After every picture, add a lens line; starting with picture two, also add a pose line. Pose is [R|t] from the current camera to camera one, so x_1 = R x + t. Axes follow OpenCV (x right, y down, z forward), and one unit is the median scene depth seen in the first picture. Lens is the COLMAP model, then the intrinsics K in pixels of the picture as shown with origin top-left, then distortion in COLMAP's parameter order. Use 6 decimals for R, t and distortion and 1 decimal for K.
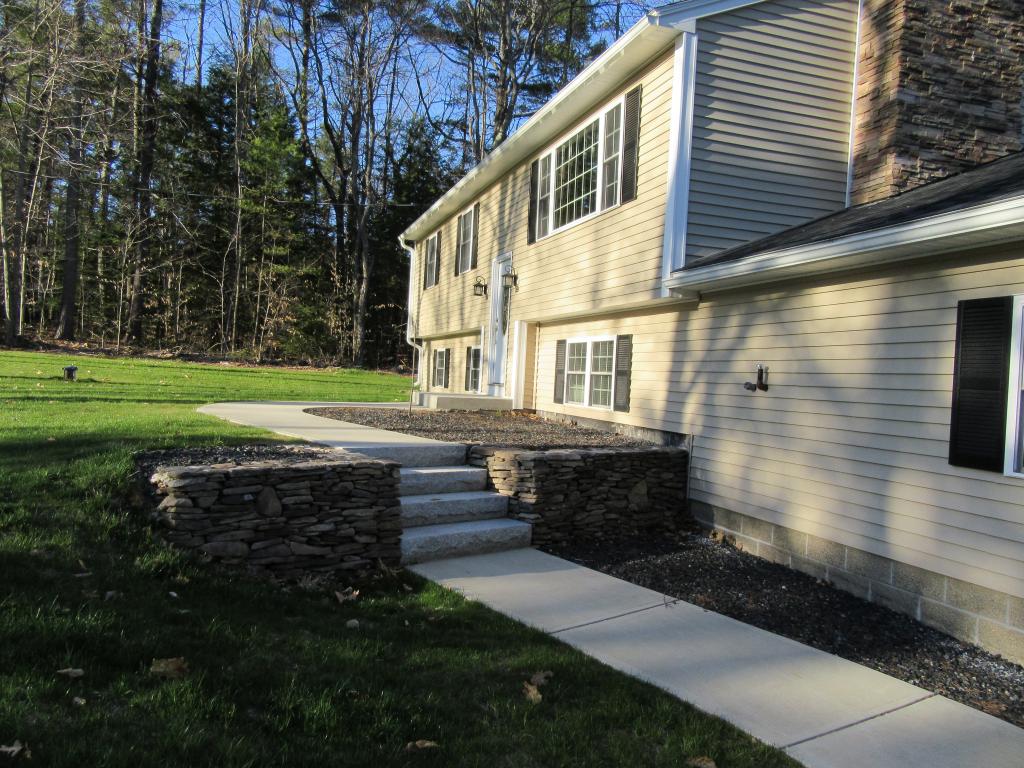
lens RADIAL K [[756.4, 0, 503.0], [0, 756.4, 383.8], [0, 0, 1]] dist [-0.005194, 0.003037]
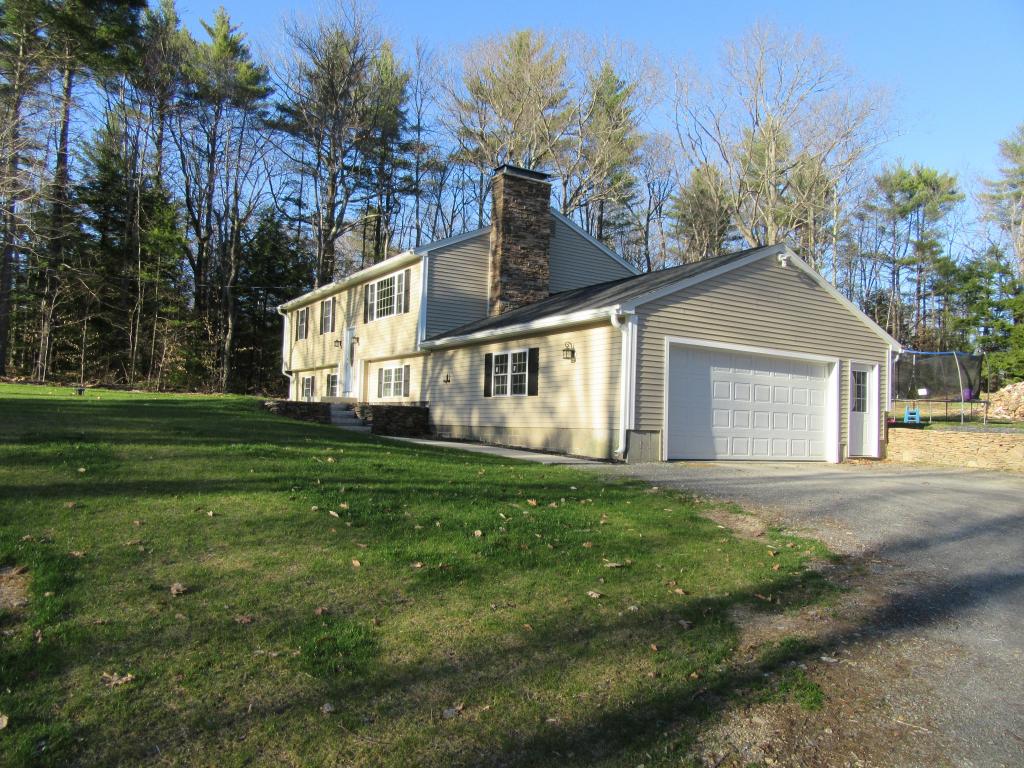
lens RADIAL K [[756.4, 0, 510.6], [0, 756.4, 383.5], [0, 0, 1]] dist [-0.005194, 0.003037]
pose [[0.970343, -0.011703, 0.241448, -0.093826], [0.024086, 0.998538, -0.048399, 0.108675], [-0.240529, 0.052779, 0.969206, -1.306388]]
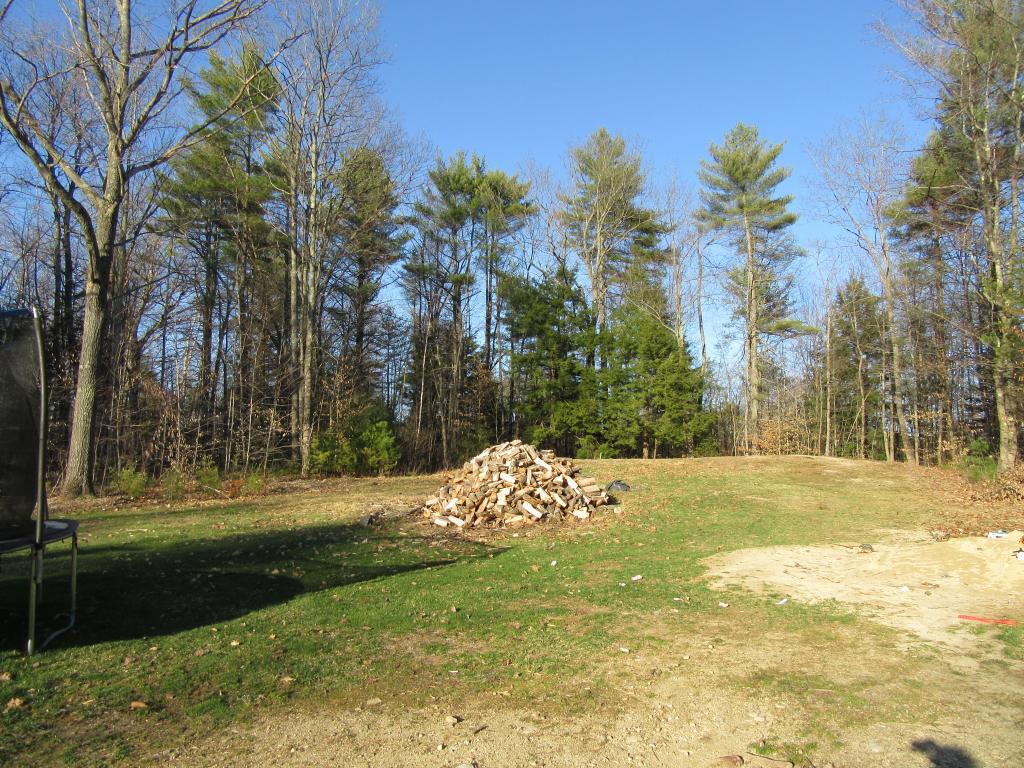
lens RADIAL K [[756.4, 0, 506.7], [0, 756.4, 383.8], [0, 0, 1]] dist [-0.005194, 0.003037]
pose [[0.796227, 0.023547, 0.604539, 2.296267], [0.055809, 0.992123, -0.112149, 0.034030], [-0.602418, 0.123035, 0.788641, 0.347472]]
